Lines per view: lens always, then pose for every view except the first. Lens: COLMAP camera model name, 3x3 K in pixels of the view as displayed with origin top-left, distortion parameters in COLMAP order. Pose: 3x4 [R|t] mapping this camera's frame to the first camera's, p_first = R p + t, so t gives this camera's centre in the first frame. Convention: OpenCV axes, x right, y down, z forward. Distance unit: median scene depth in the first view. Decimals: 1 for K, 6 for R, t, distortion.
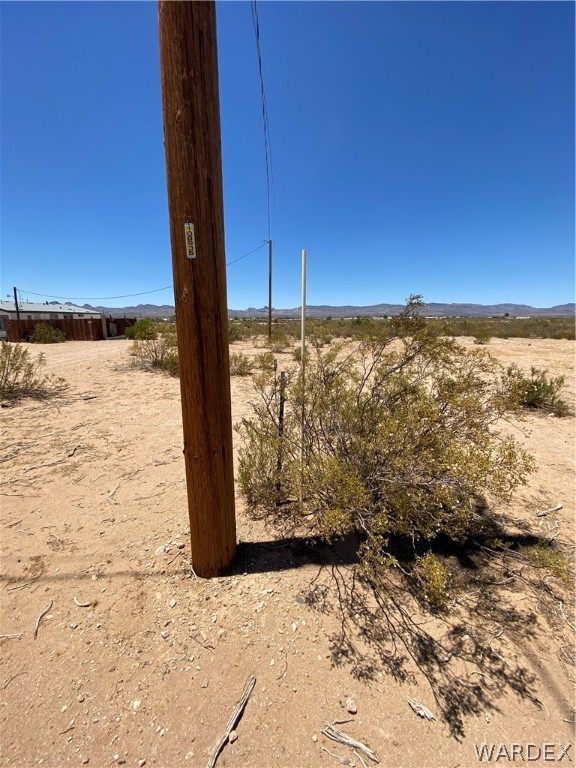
lens RADIAL K [[300.6, 0, 286.6], [0, 300.6, 384.8], [0, 0, 1]] dist [-0.006930, -0.001225]
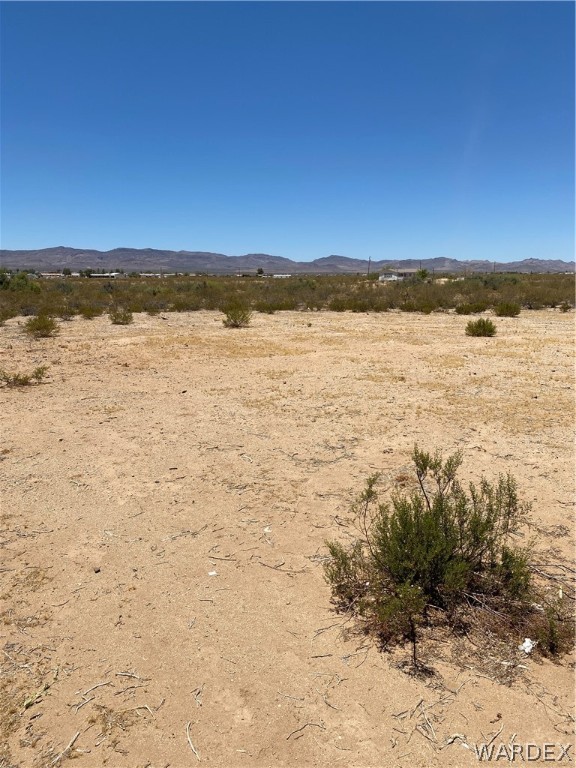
lens RADIAL K [[577.1, 0, 284.3], [0, 577.1, 378.8], [0, 0, 1]] dist [0.020289, -0.027997]
pose [[0.787744, -0.101006, 0.607666, 0.067817], [0.125941, 0.992036, 0.001634, -0.027137], [-0.602991, 0.075243, 0.794191, 0.112575]]
